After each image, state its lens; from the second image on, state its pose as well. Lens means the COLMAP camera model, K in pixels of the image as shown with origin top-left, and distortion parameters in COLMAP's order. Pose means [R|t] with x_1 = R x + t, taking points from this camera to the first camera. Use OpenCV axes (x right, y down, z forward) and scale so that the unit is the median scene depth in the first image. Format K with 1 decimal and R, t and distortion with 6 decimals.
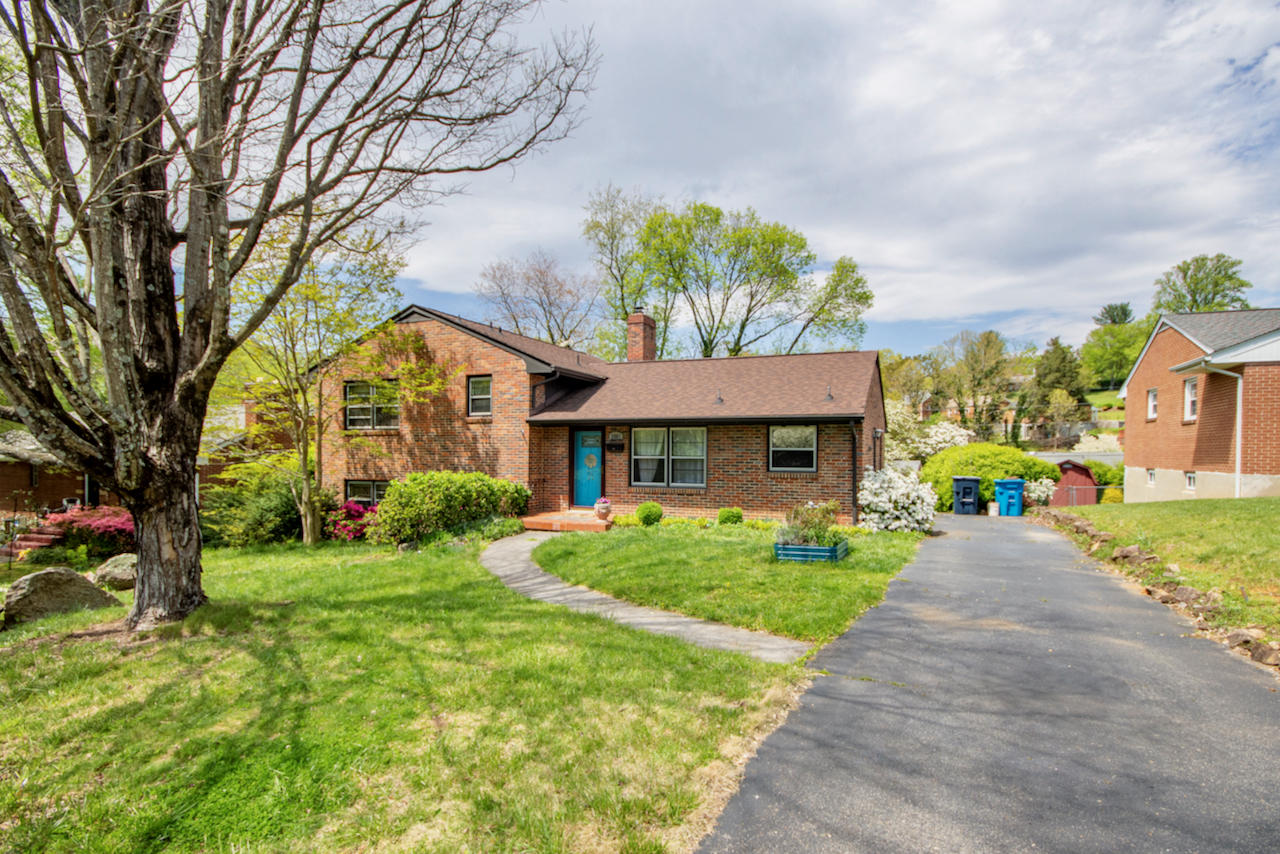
lens RADIAL K [[671.1, 0, 652.6], [0, 671.1, 451.0], [0, 0, 1]] dist [0.001220, 0.003877]
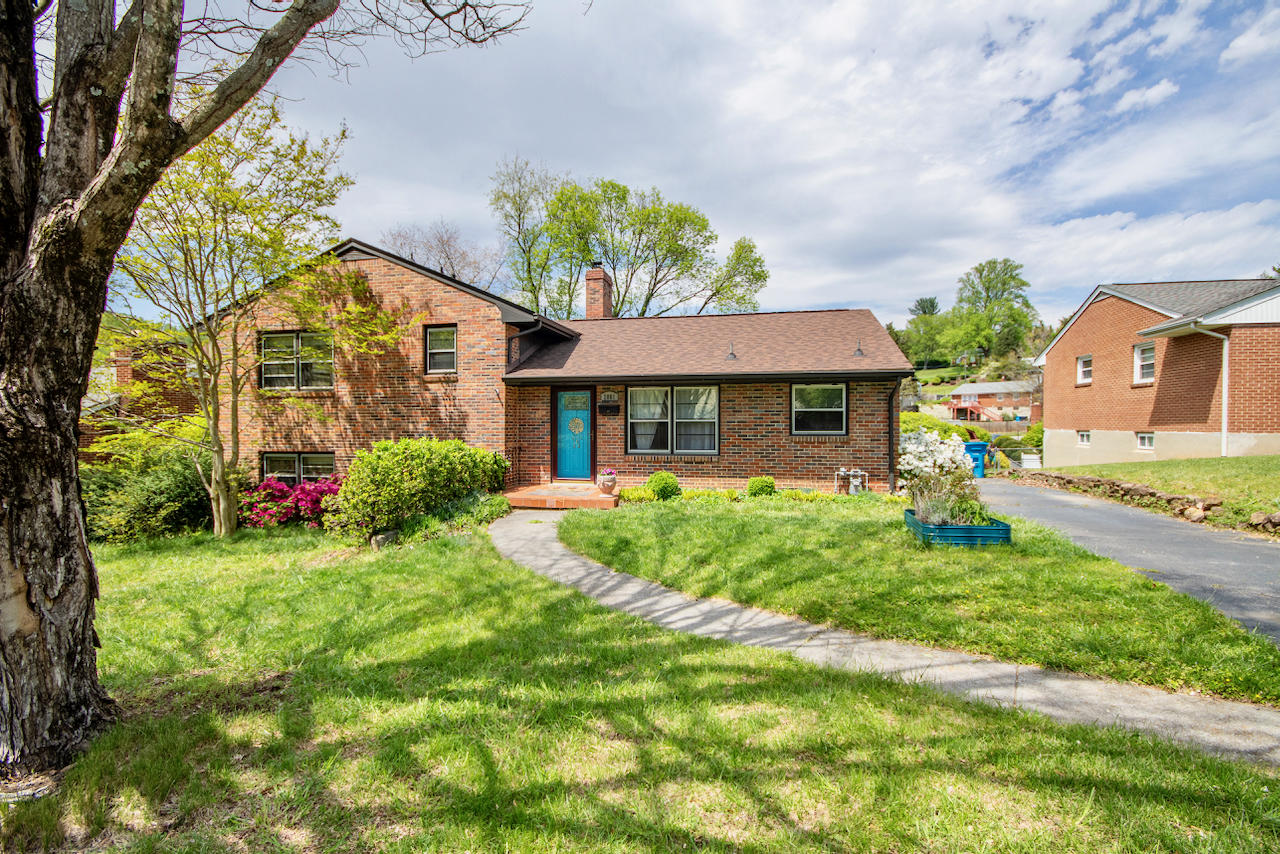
lens RADIAL K [[607.4, 0, 639.9], [0, 607.4, 424.6], [0, 0, 1]] dist [0.001912, -0.007530]
pose [[0.983566, -0.007298, 0.180400, -0.155805], [0.006764, 0.999971, 0.003576, 0.011044], [-0.180421, -0.002297, 0.983587, 0.215795]]
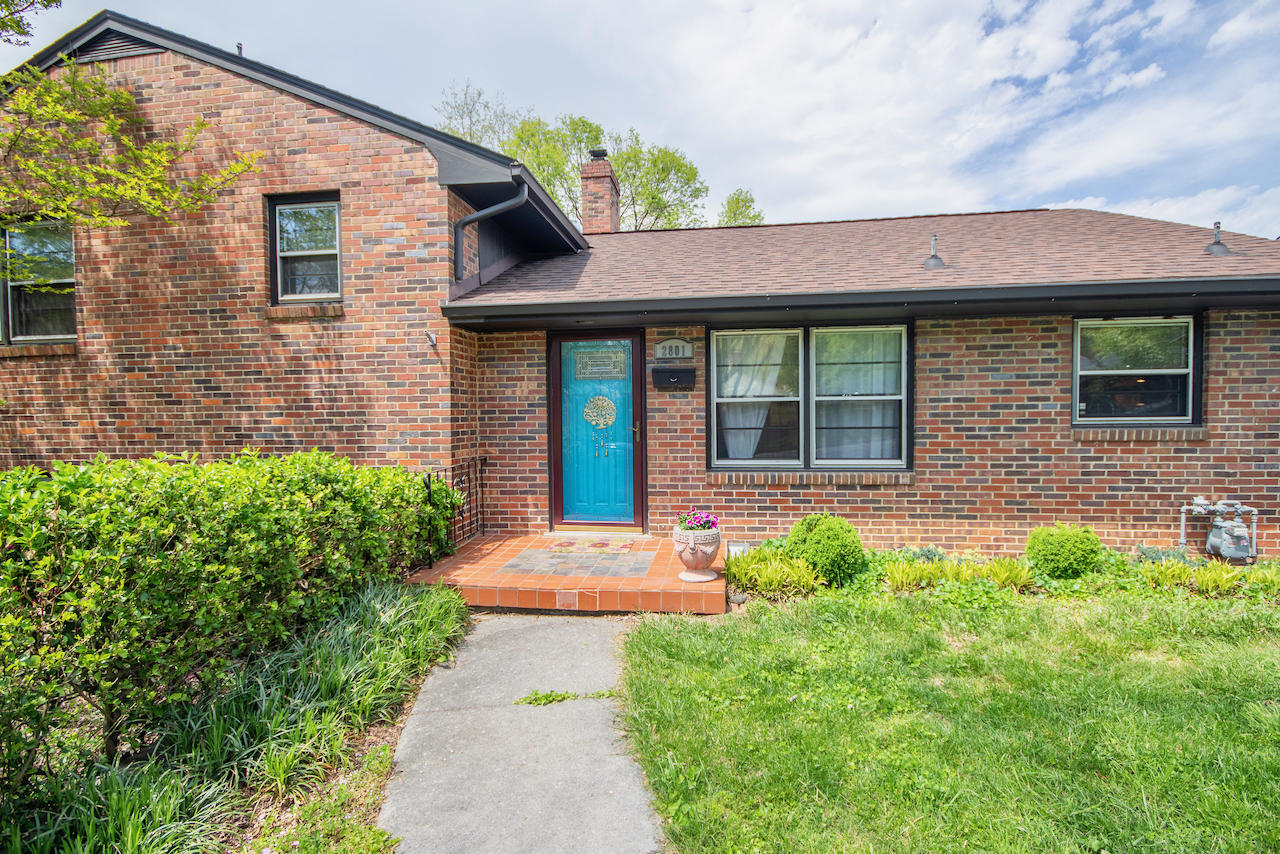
lens RADIAL K [[607.4, 0, 638.8], [0, 607.4, 434.5], [0, 0, 1]] dist [0.001912, -0.007530]
pose [[0.966880, -0.023816, 0.254119, -0.169406], [0.016290, 0.999365, 0.031681, 0.016967], [-0.254712, -0.026492, 0.966654, 0.632641]]
